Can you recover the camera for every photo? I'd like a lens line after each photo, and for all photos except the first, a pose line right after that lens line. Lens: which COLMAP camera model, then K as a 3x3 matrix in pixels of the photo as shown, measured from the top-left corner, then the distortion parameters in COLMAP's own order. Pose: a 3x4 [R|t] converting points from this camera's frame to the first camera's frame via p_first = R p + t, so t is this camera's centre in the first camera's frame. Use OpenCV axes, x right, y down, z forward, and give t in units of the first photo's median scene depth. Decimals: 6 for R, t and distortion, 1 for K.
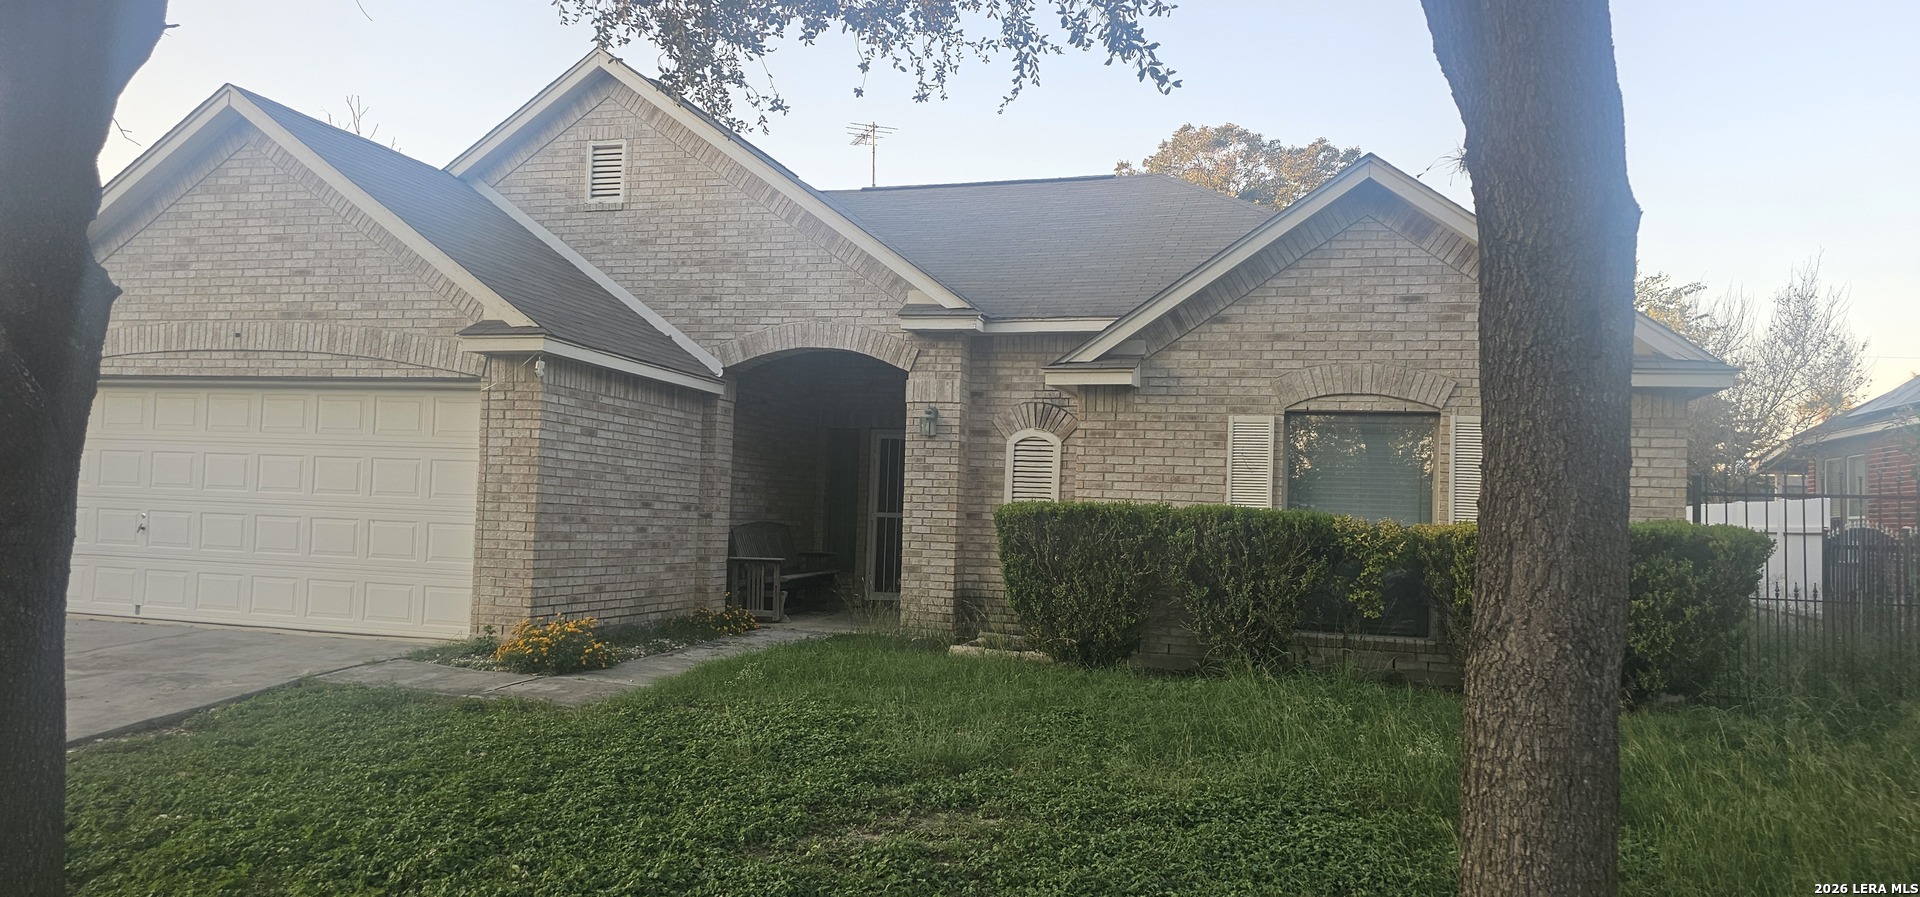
lens RADIAL K [[1286.1, 0, 962.5], [0, 1286.1, 454.6], [0, 0, 1]] dist [0.054798, -0.044297]
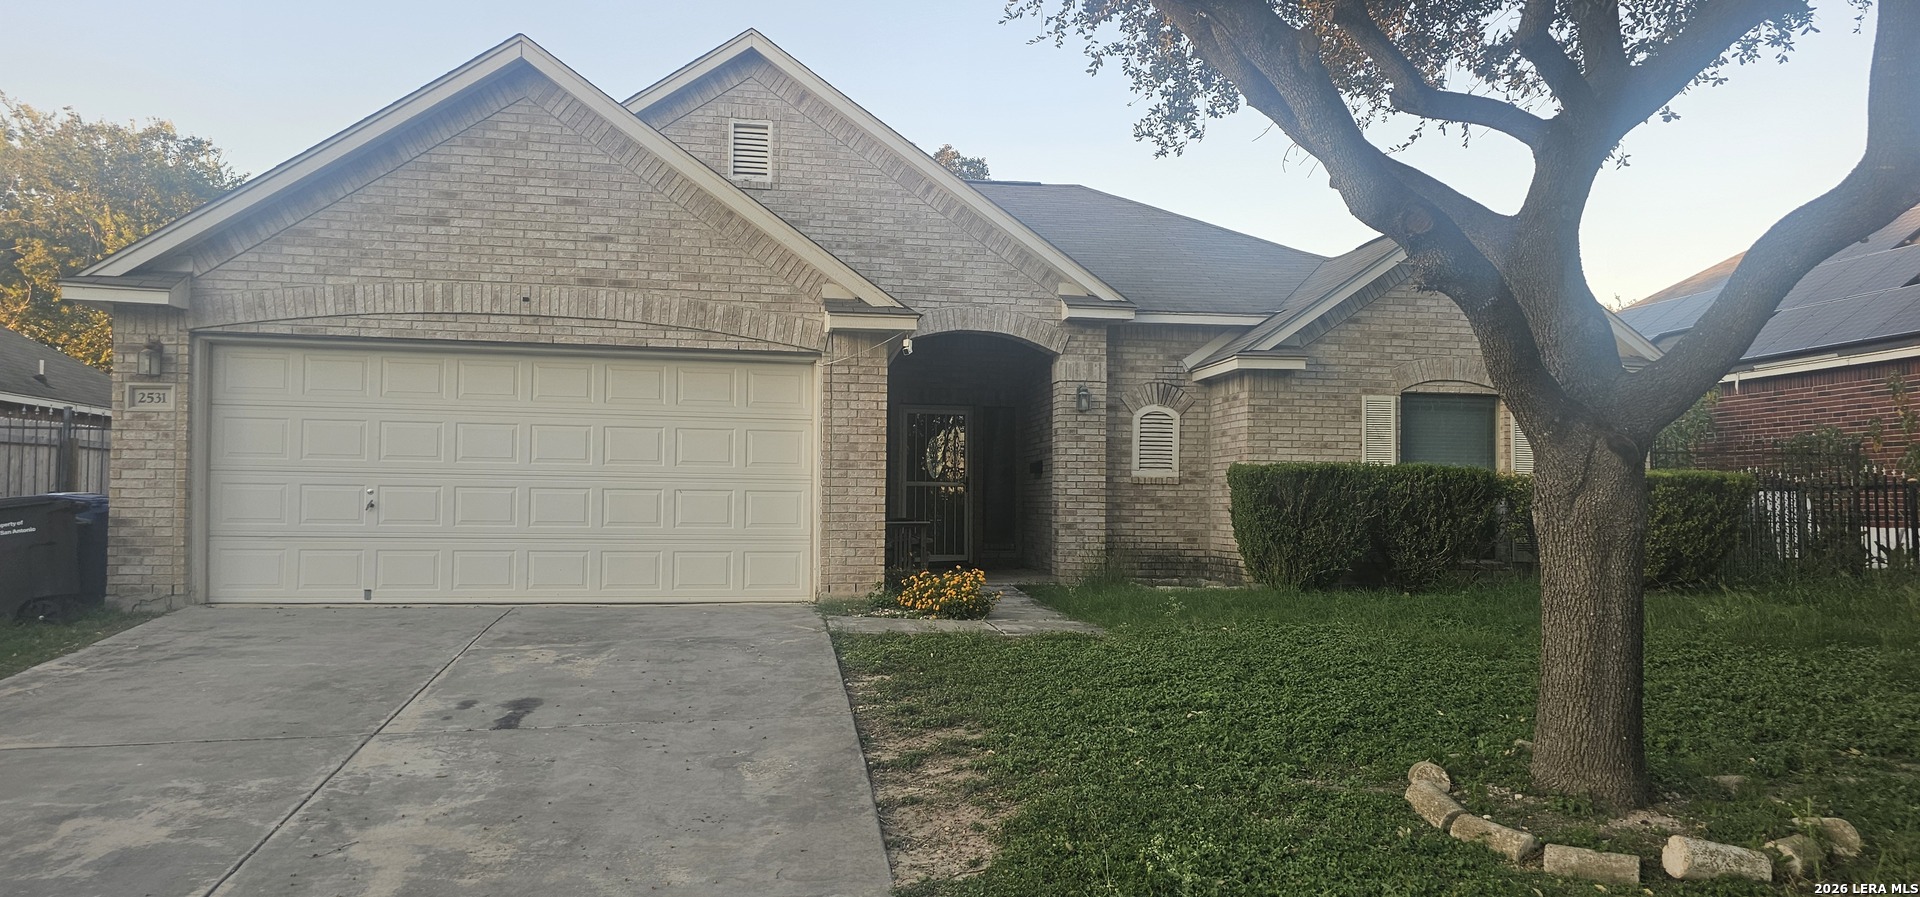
lens RADIAL K [[1286.1, 0, 962.3], [0, 1286.1, 459.0], [0, 0, 1]] dist [0.054798, -0.044297]
pose [[0.902803, -0.009108, 0.429958, -0.631432], [0.001233, 0.999826, 0.018591, 0.007613], [-0.430053, -0.016254, 0.902657, 0.001511]]
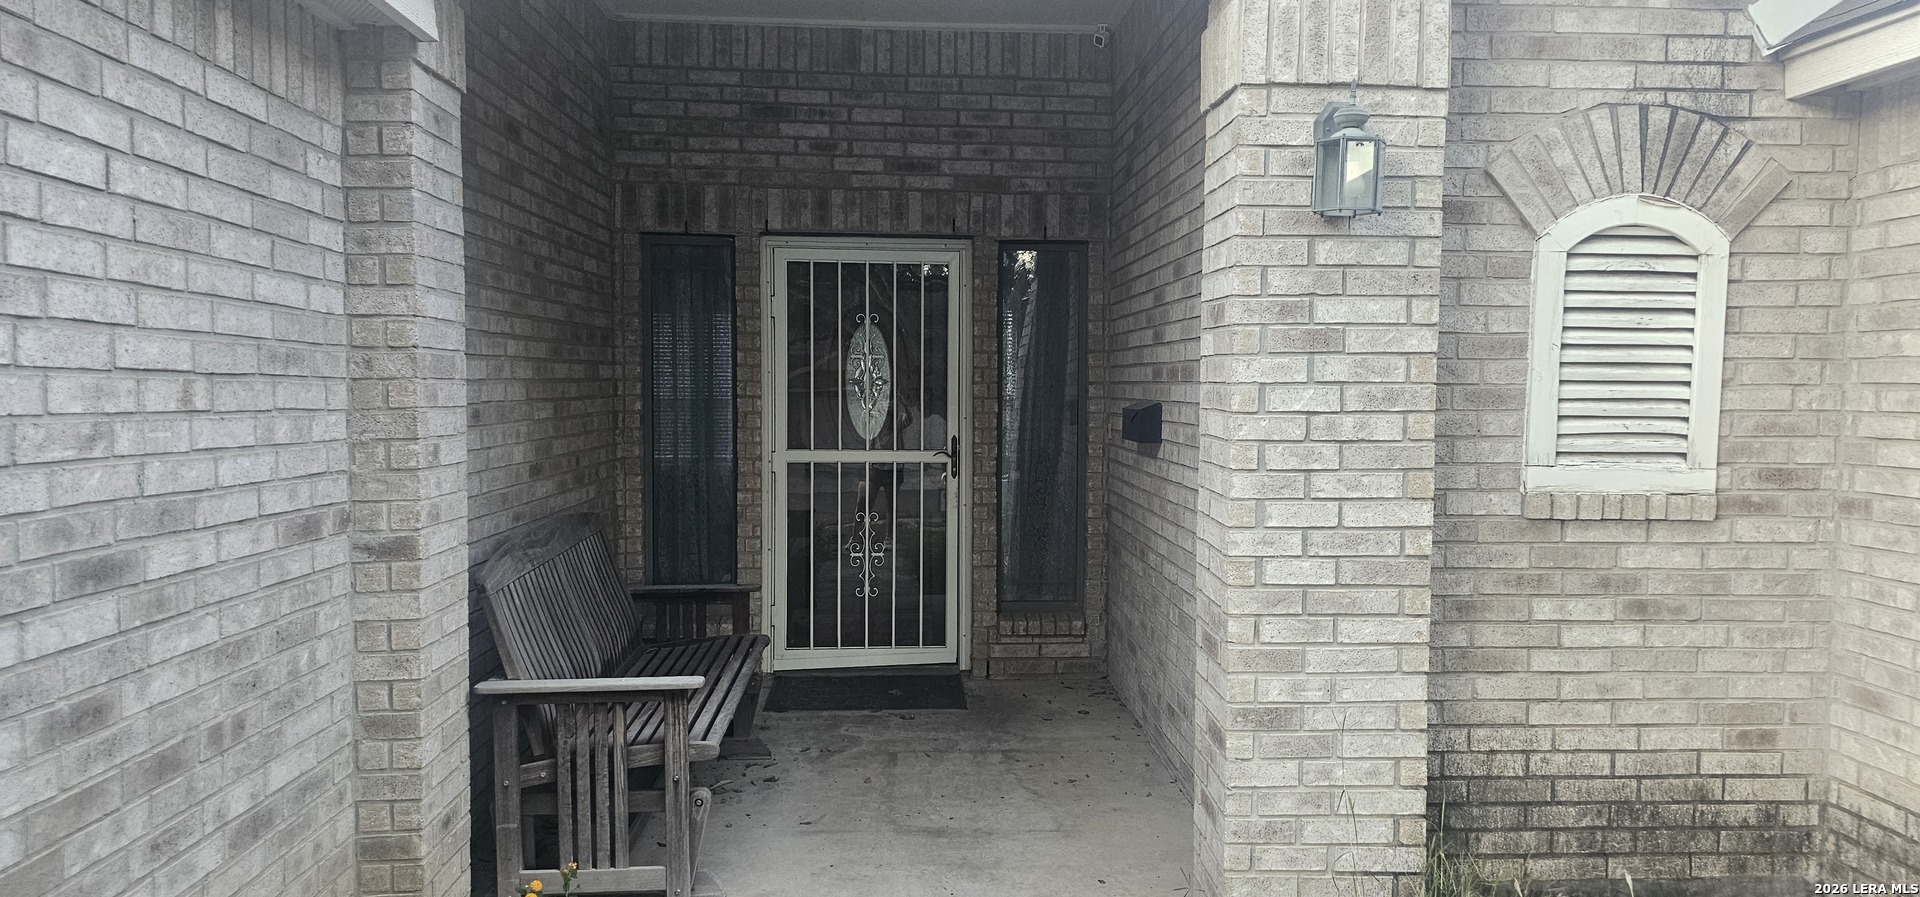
lens RADIAL K [[1286.1, 0, 960.7], [0, 1286.1, 451.4], [0, 0, 1]] dist [0.054798, -0.044297]
pose [[0.939033, -0.045817, 0.340761, -0.192931], [0.008672, 0.993923, 0.109739, 0.003377], [-0.343718, -0.100093, 0.933723, 0.788735]]
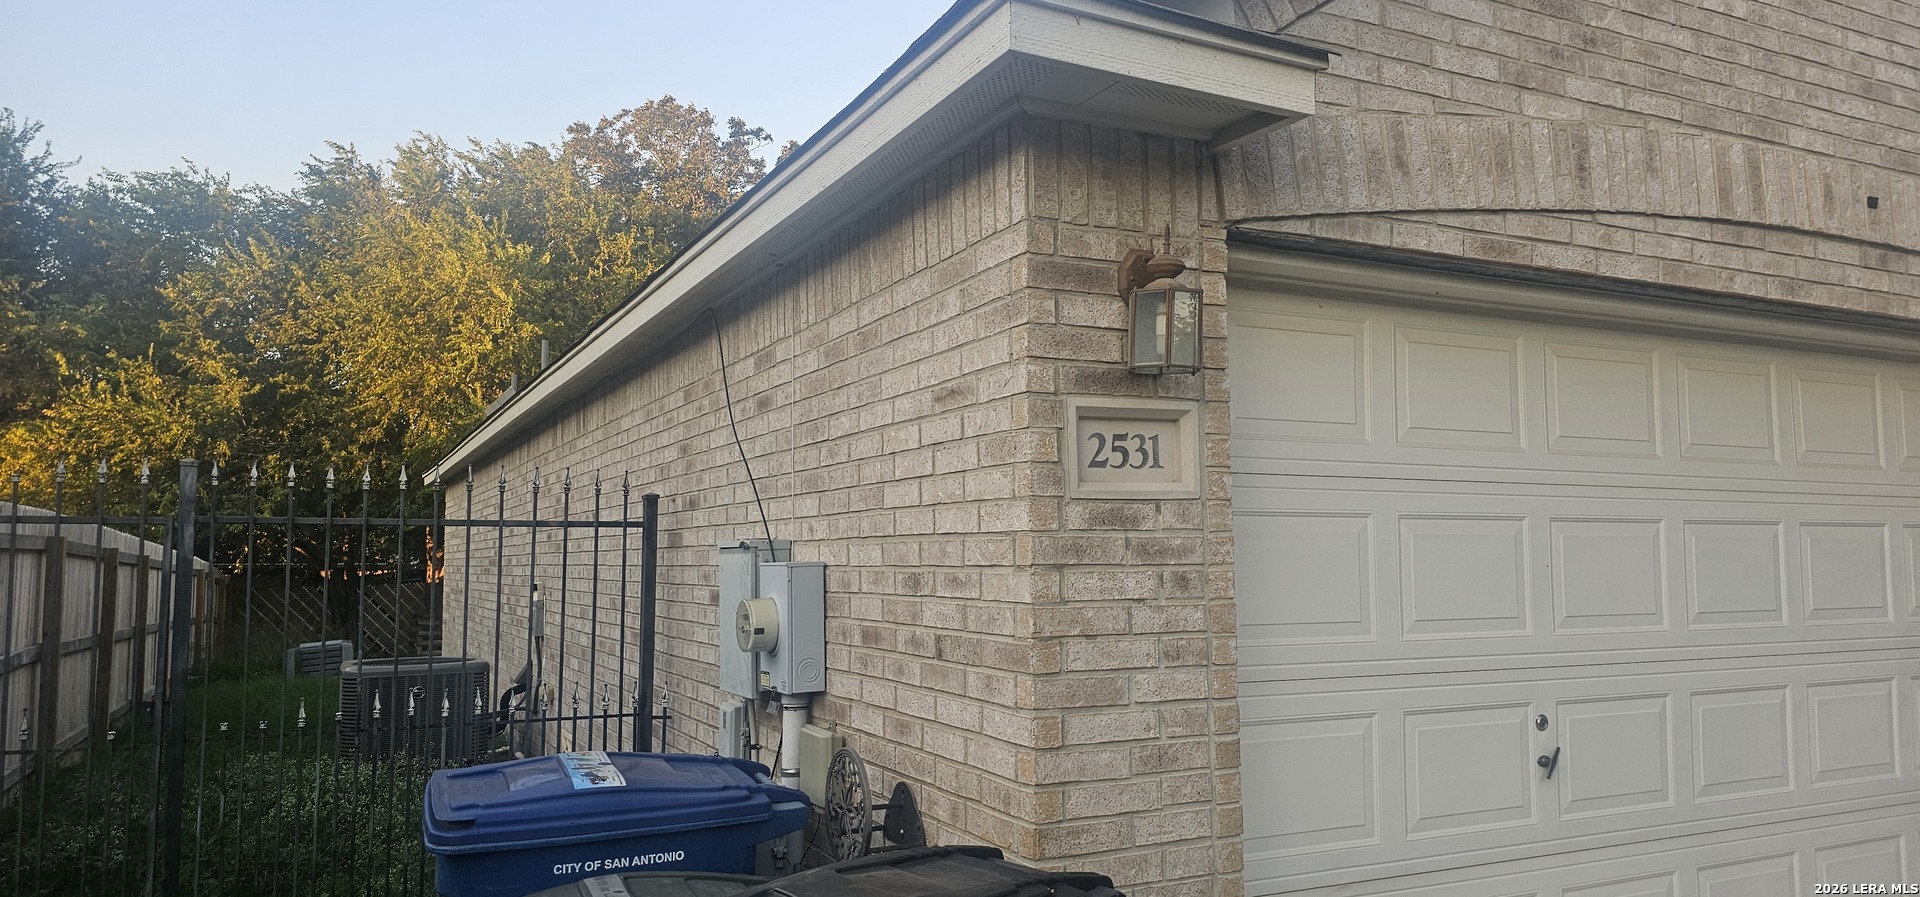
lens RADIAL K [[1286.1, 0, 988.3], [0, 1286.1, 495.1], [0, 0, 1]] dist [0.054798, -0.044297]
pose [[0.724895, 0.001792, 0.688857, -0.927666], [0.013604, 0.999764, -0.016917, -0.005408], [-0.688725, 0.021635, 0.724700, 0.845025]]
